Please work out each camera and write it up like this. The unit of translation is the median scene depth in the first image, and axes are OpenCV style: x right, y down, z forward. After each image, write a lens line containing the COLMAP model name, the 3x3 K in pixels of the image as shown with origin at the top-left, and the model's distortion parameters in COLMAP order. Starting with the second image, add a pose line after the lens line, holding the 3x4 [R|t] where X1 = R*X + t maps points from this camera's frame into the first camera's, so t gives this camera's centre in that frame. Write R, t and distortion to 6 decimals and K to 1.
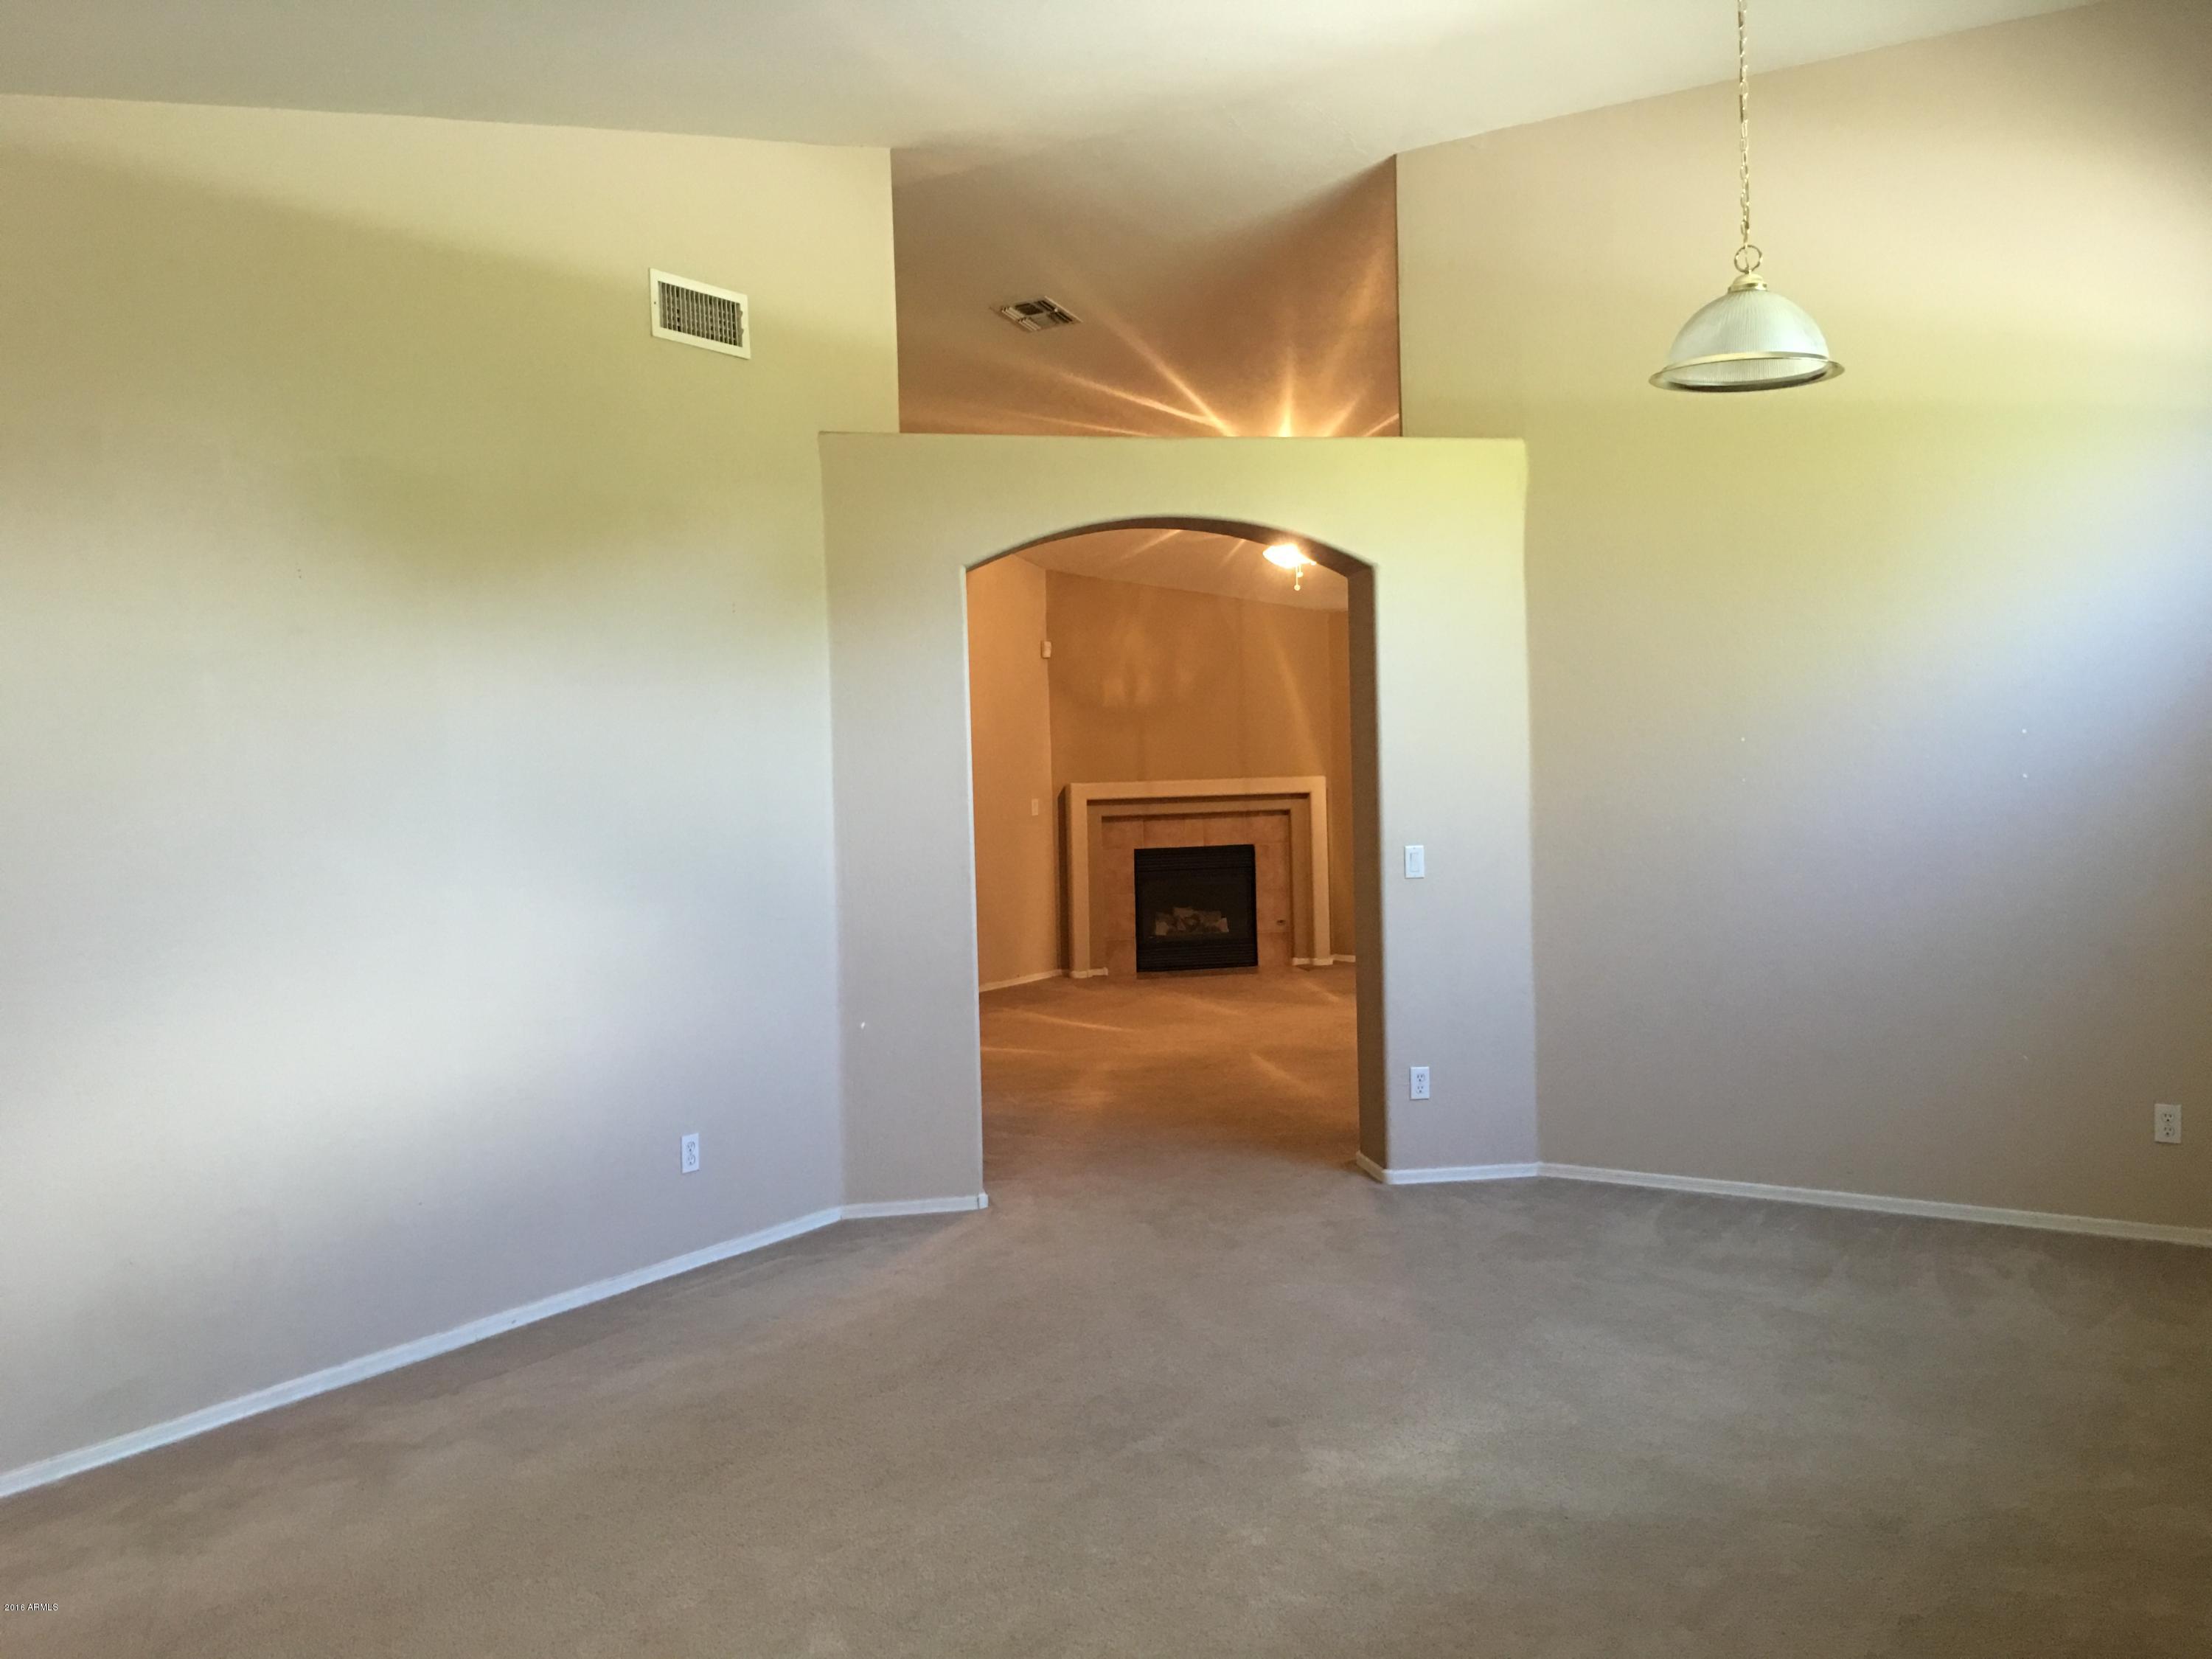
lens RADIAL K [[1875.9, 0, 1105.9], [0, 1875.9, 806.4], [0, 0, 1]] dist [0.074183, -0.122517]
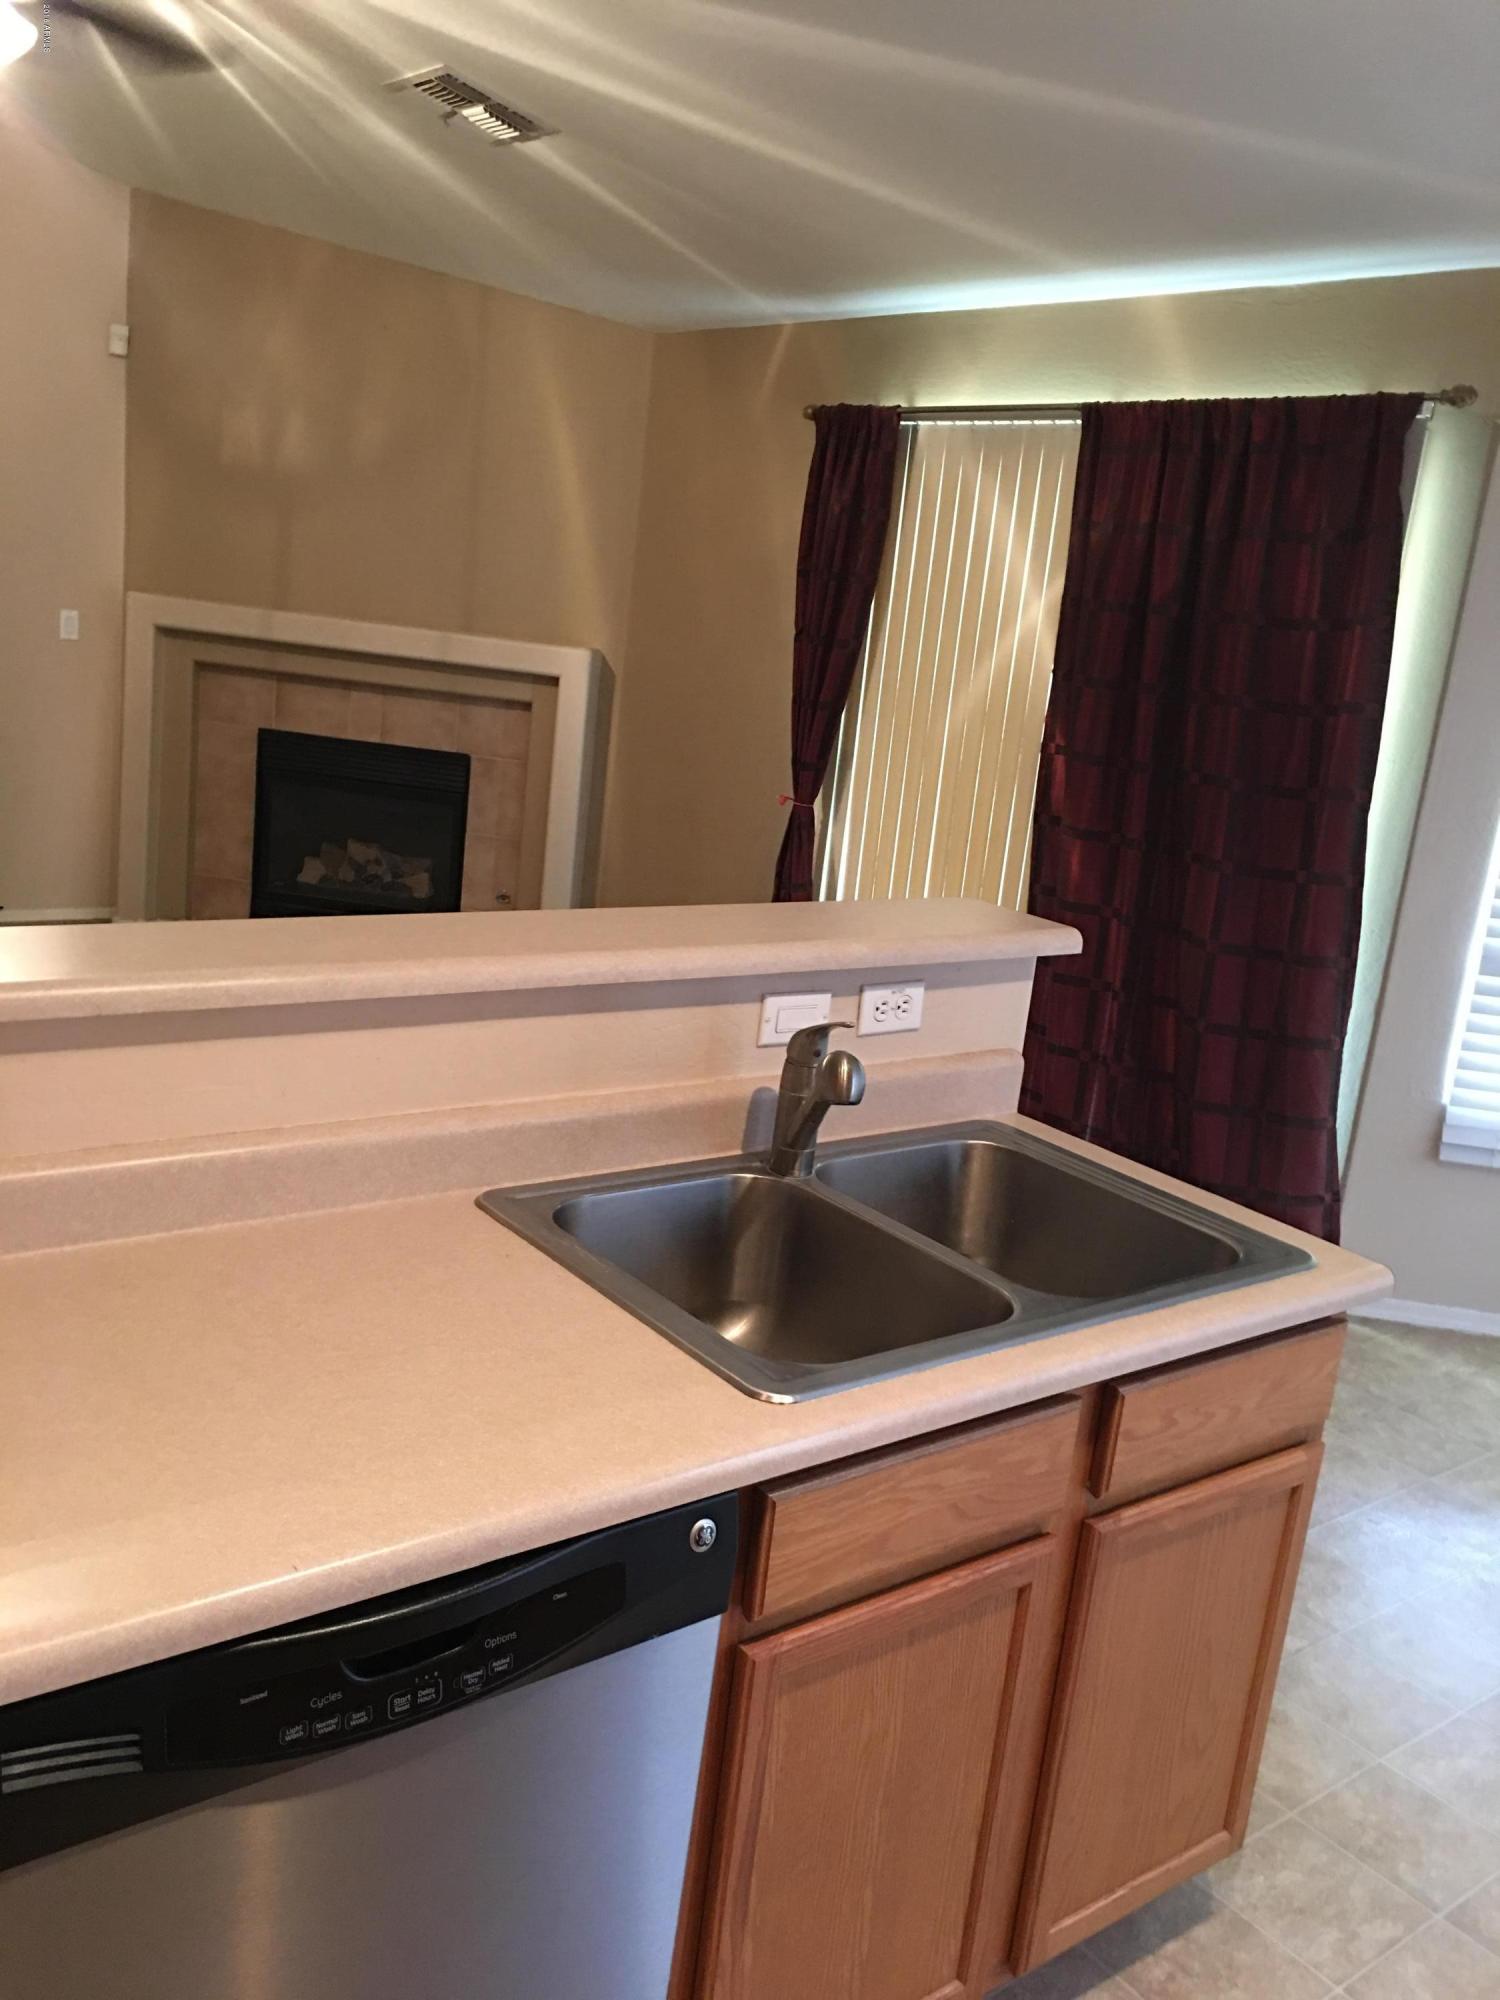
lens RADIAL K [[1727.4, 0, 750.0], [0, 1727.4, 1000.0], [0, 0, 1]] dist [0.143775, -0.127054]
pose [[0.934455, 0.199873, -0.294693, 0.650353], [-0.140474, 0.967405, 0.210699, -0.060738], [0.327201, -0.155492, 0.932074, 1.038262]]
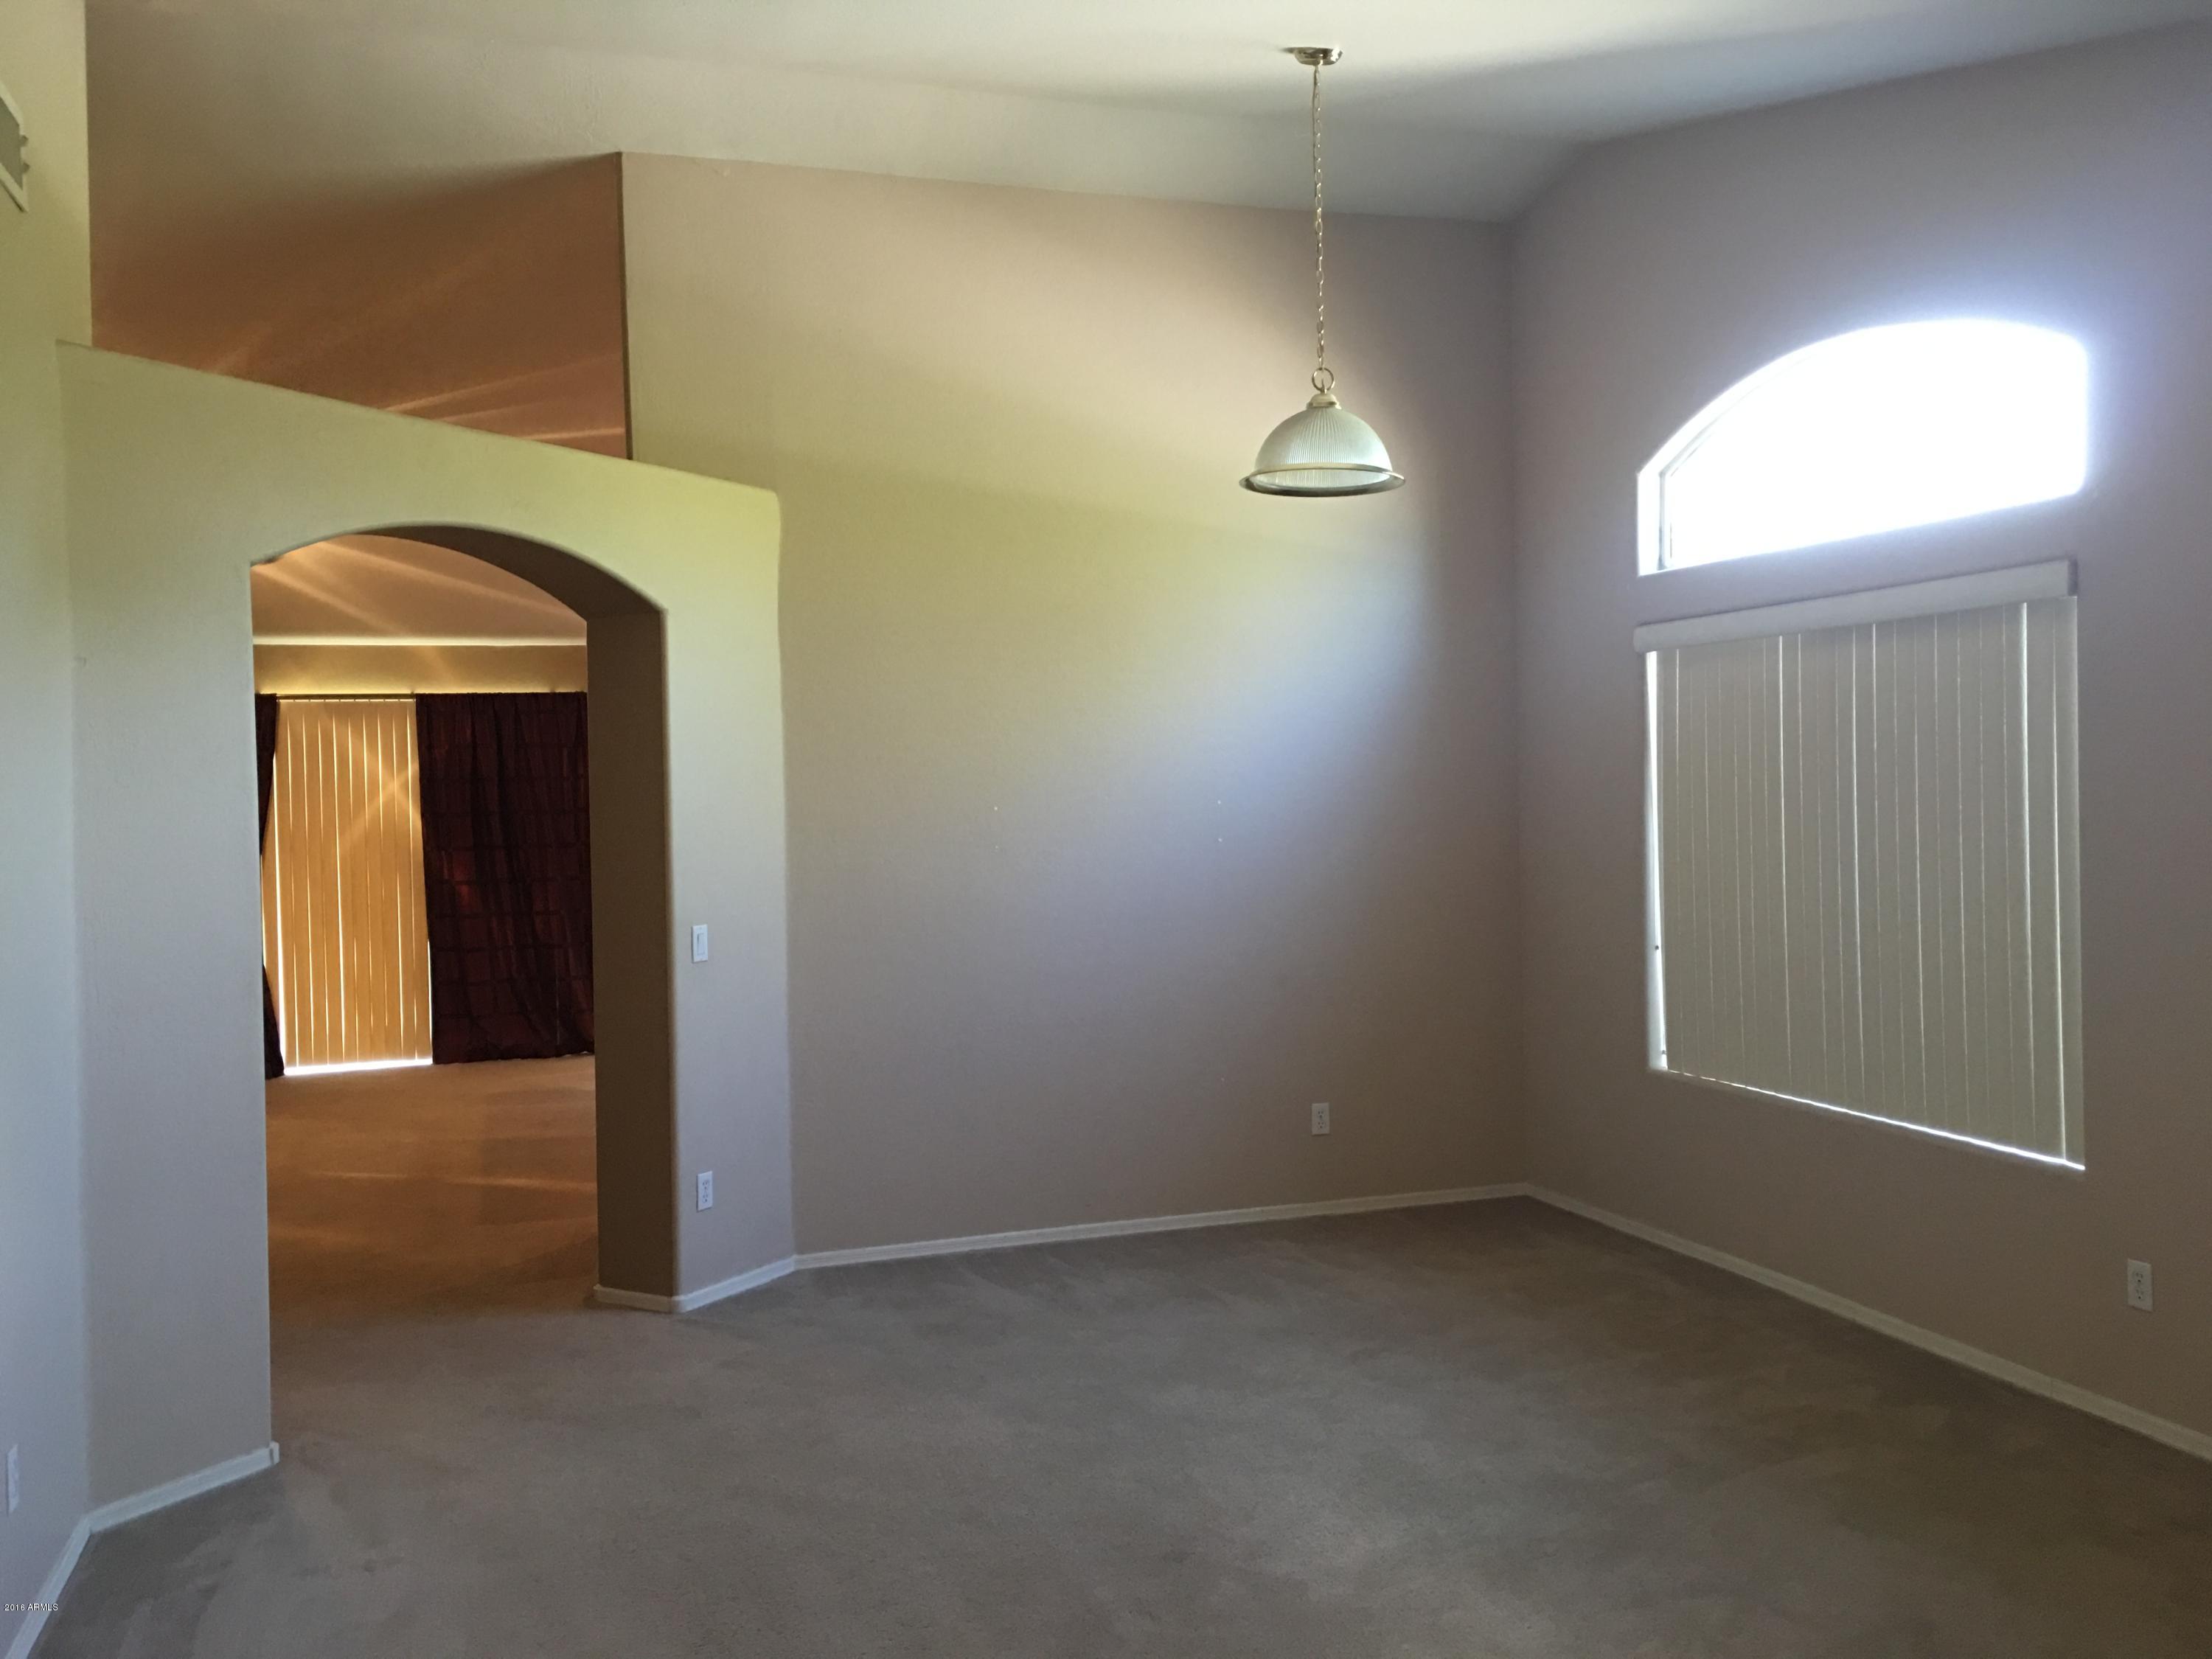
lens RADIAL K [[1875.9, 0, 1105.9], [0, 1875.9, 806.4], [0, 0, 1]] dist [0.074183, -0.122517]
pose [[0.619604, 0.003235, 0.784908, -0.412476], [0.025315, 0.999389, -0.024103, -0.009228], [-0.784506, 0.034804, 0.619144, 0.283429]]
